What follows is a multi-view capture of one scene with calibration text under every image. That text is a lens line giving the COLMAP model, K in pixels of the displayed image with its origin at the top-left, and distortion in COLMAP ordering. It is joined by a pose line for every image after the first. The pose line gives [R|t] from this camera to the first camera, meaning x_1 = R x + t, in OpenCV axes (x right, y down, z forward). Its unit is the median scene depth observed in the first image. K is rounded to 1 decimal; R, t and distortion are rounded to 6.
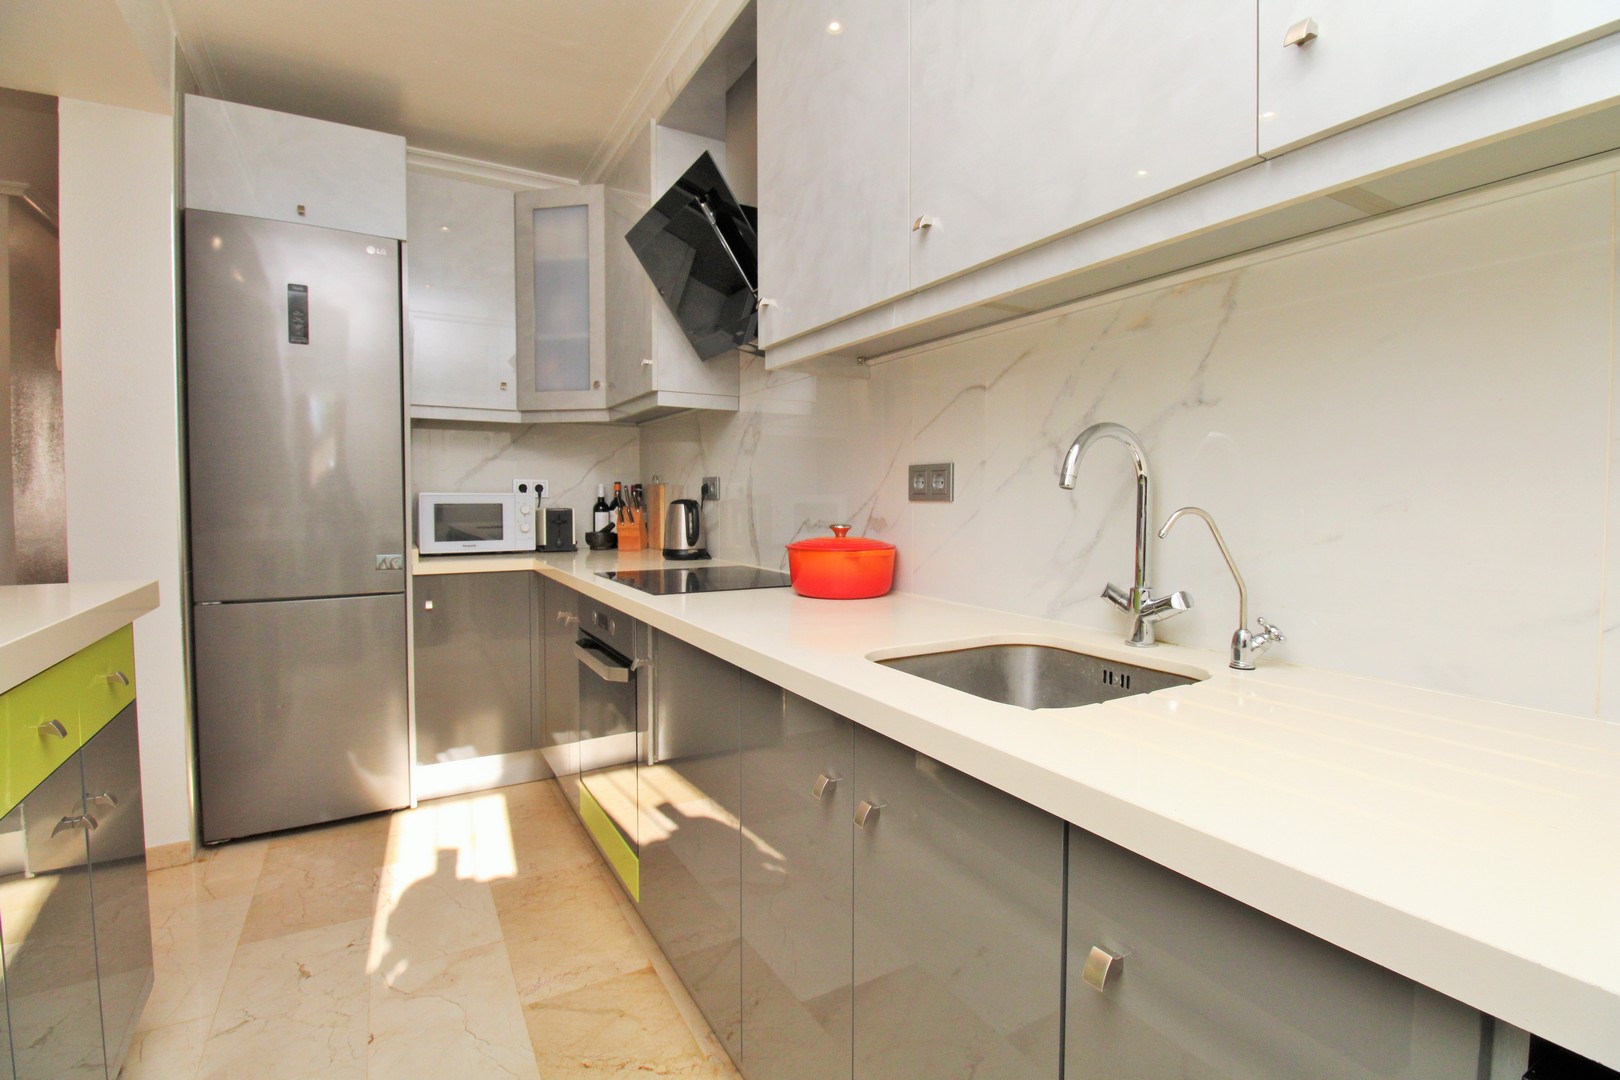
lens RADIAL K [[752.8, 0, 809.6], [0, 752.8, 529.9], [0, 0, 1]] dist [-0.008012, -0.007883]
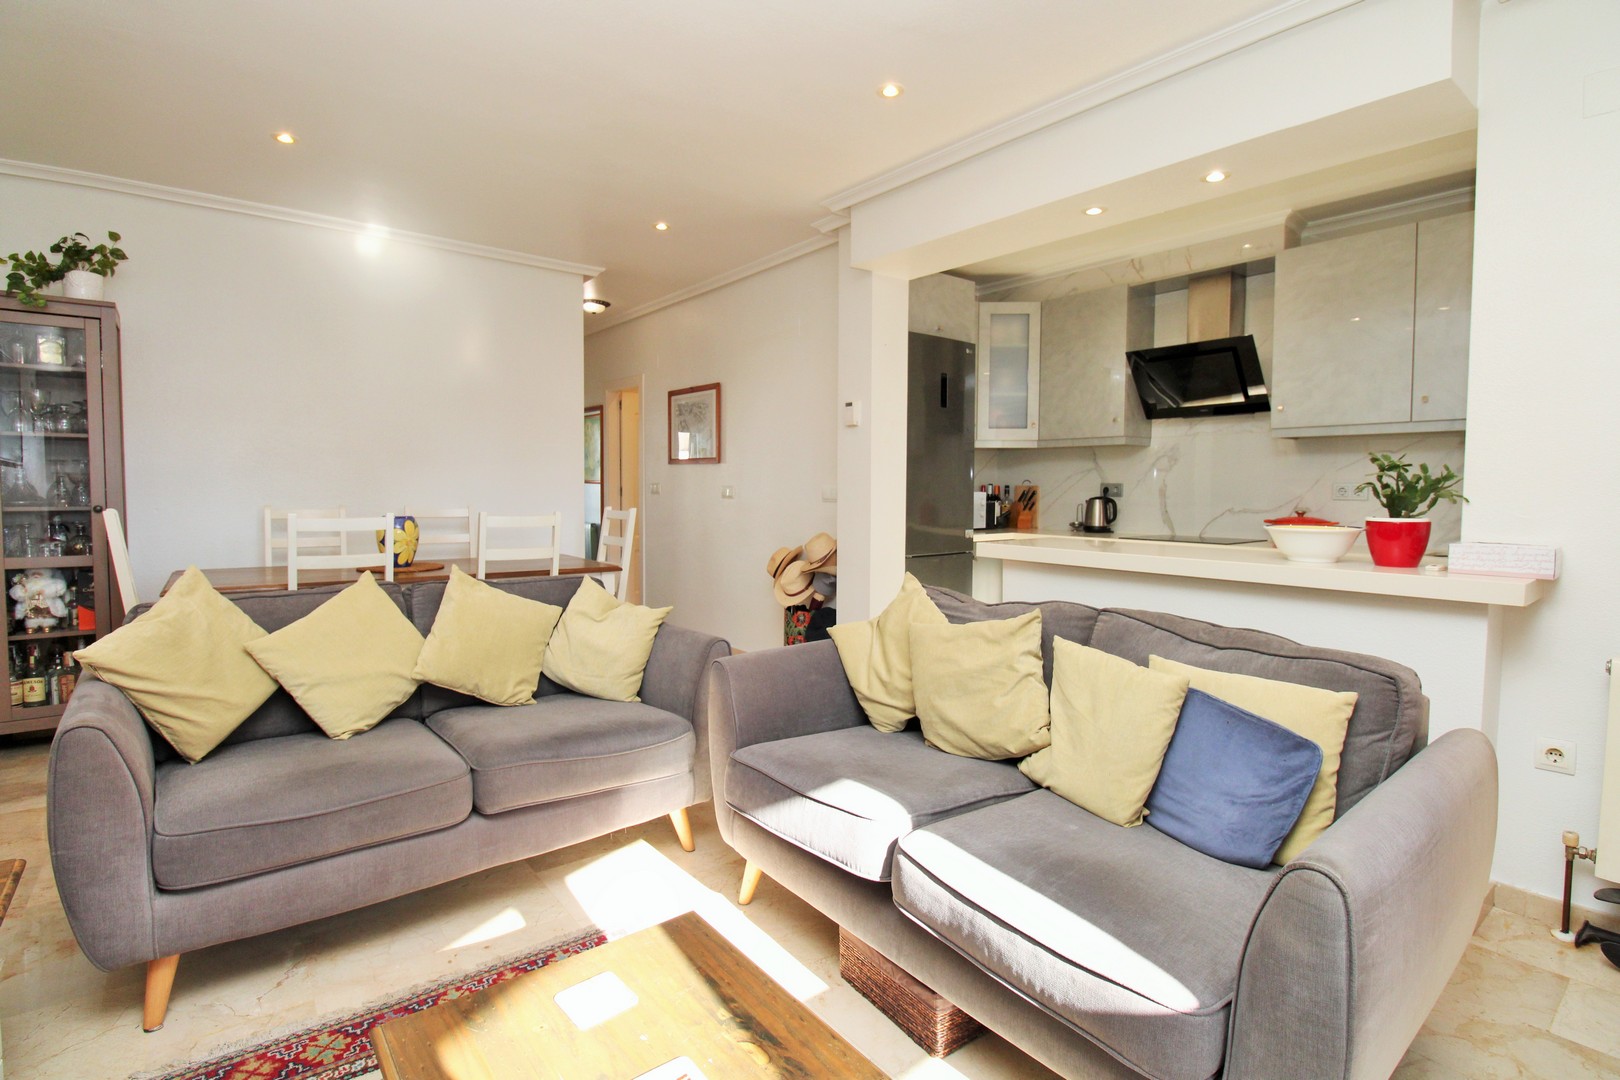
lens RADIAL K [[752.8, 0, 809.6], [0, 752.8, 530.0], [0, 0, 1]] dist [-0.008012, -0.007883]
pose [[0.990976, -0.005611, 0.133925, -1.229357], [0.003616, 0.999879, 0.015136, 0.008476], [-0.133994, -0.014515, 0.990876, -0.696188]]
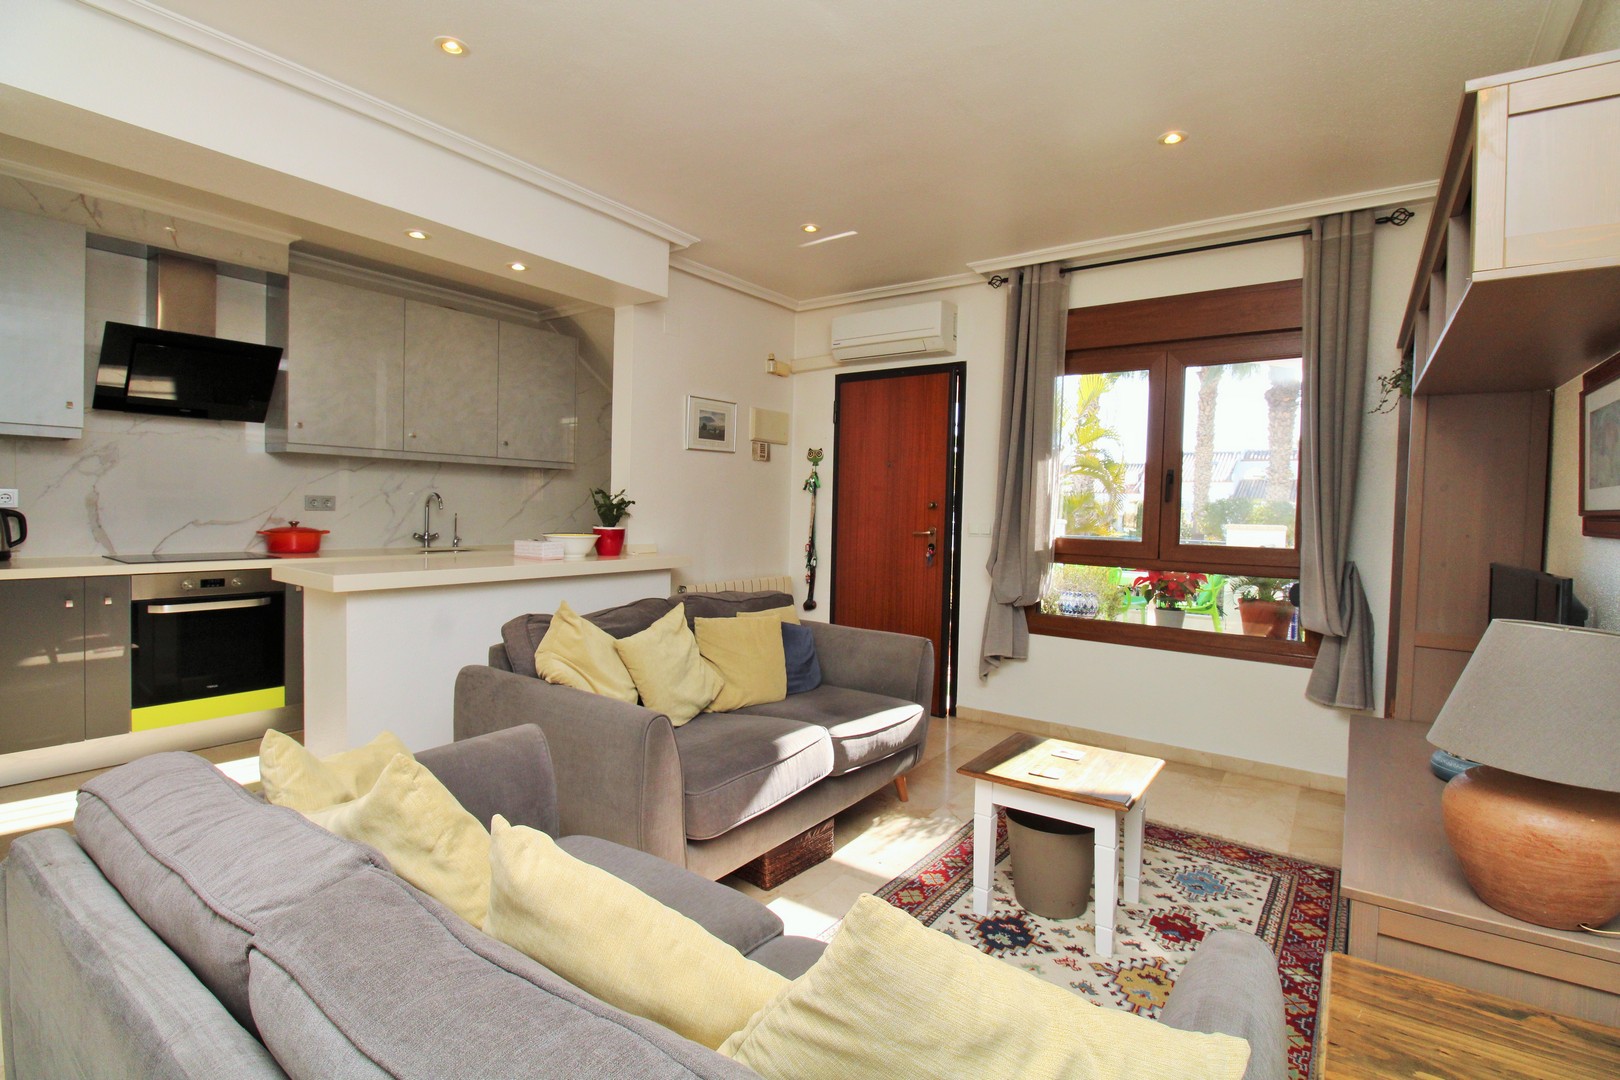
lens RADIAL K [[752.8, 0, 810.2], [0, 752.8, 529.2], [0, 0, 1]] dist [-0.008012, -0.007883]
pose [[-0.405743, -0.043924, 0.912931, -2.004992], [0.010782, 0.998545, 0.052835, -0.064478], [-0.913924, 0.031280, -0.404679, 0.371595]]
